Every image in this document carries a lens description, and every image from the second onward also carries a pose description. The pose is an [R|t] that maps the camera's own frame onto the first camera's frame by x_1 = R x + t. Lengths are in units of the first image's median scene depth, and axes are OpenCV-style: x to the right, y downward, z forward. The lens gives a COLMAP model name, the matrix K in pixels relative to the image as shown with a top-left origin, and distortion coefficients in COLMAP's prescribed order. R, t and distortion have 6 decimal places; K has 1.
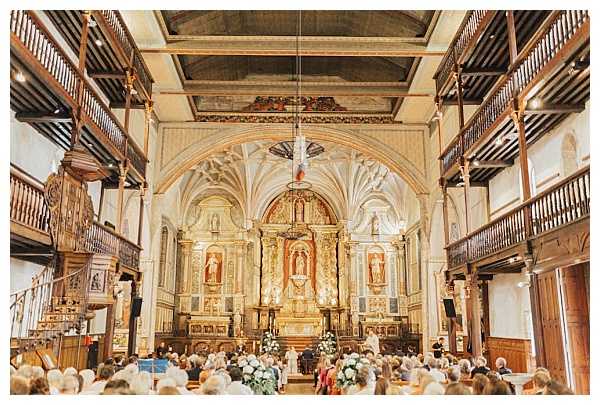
lens RADIAL K [[565.2, 0, 299.7], [0, 565.2, 202.2], [0, 0, 1]] dist [0.002489, 0.000000]
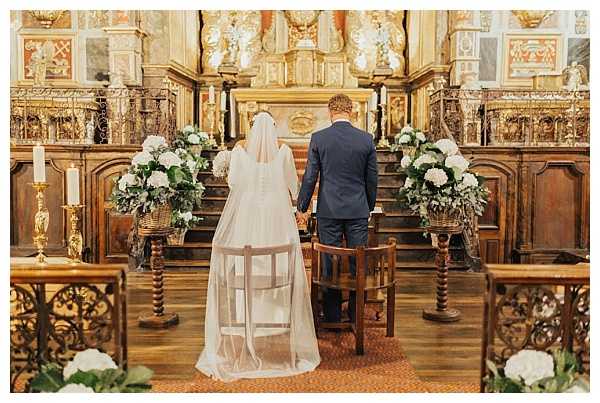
lens RADIAL K [[565.2, 0, 299.5], [0, 565.2, 201.6], [0, 0, 1]] dist [0.002489, 0.000000]
pose [[0.999968, -0.002629, -0.007580, -0.000320], [0.004641, 0.960226, 0.279187, 0.163198], [0.006544, -0.279213, 0.960207, 0.625225]]
